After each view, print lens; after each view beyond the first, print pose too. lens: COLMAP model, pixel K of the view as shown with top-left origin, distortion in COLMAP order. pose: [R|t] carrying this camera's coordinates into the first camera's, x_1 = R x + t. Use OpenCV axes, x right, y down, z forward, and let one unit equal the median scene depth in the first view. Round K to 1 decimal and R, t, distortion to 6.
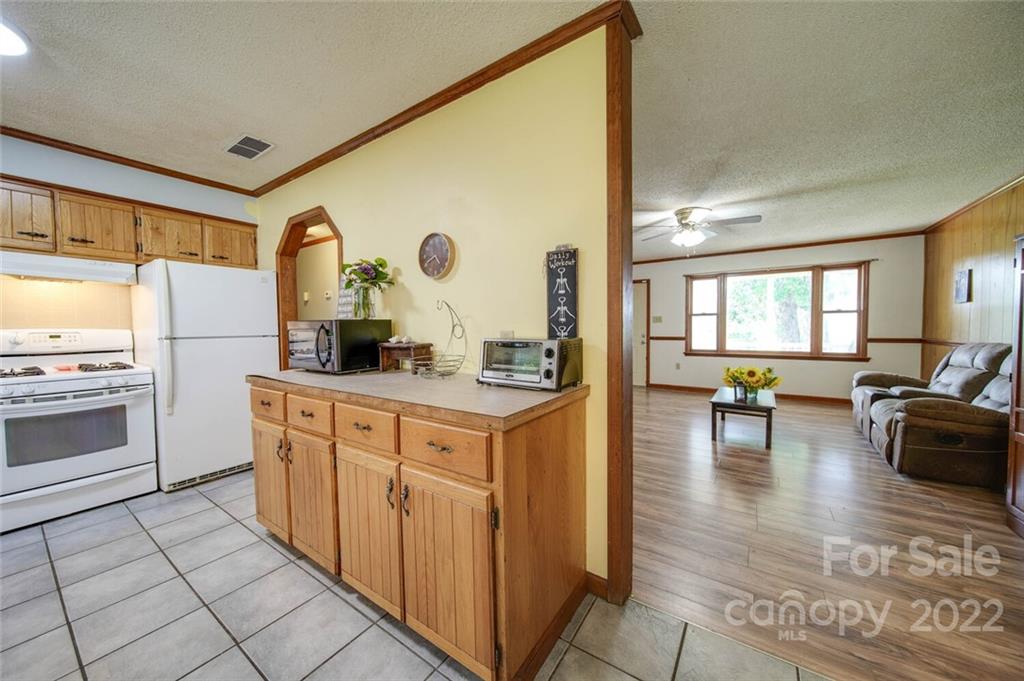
lens RADIAL K [[358.3, 0, 514.4], [0, 358.3, 341.1], [0, 0, 1]] dist [-0.000013, -0.001264]
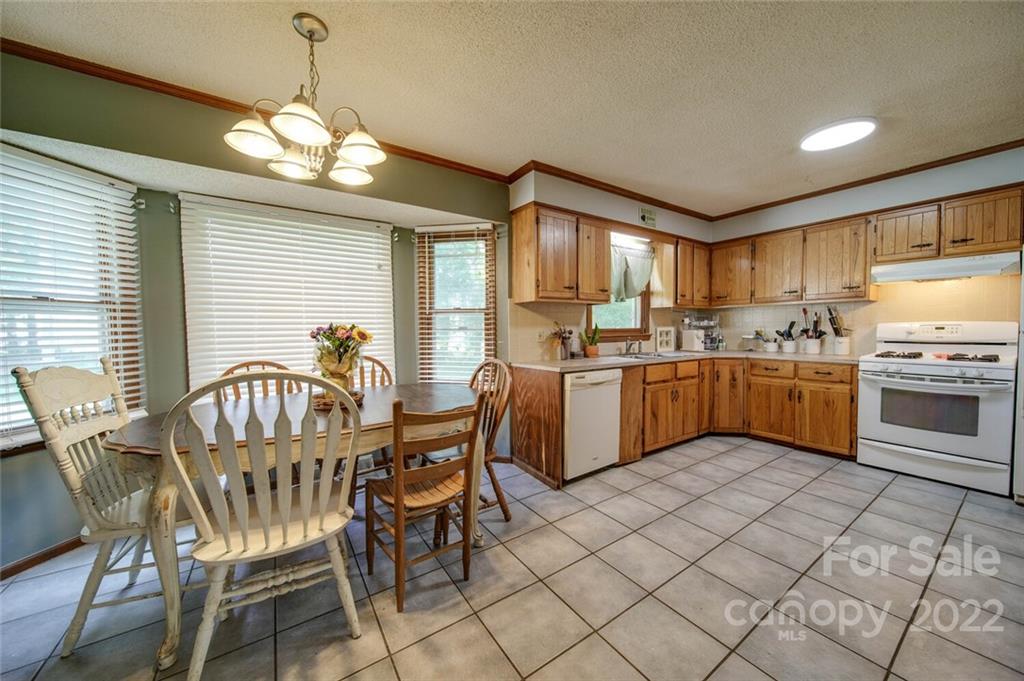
lens RADIAL K [[358.3, 0, 514.4], [0, 358.3, 341.1], [0, 0, 1]] dist [-0.000013, -0.001264]
pose [[-0.369408, 0.046088, -0.928124, 0.369816], [-0.021234, 0.998090, 0.058013, -0.010530], [0.929025, 0.041138, -0.367723, 0.166901]]
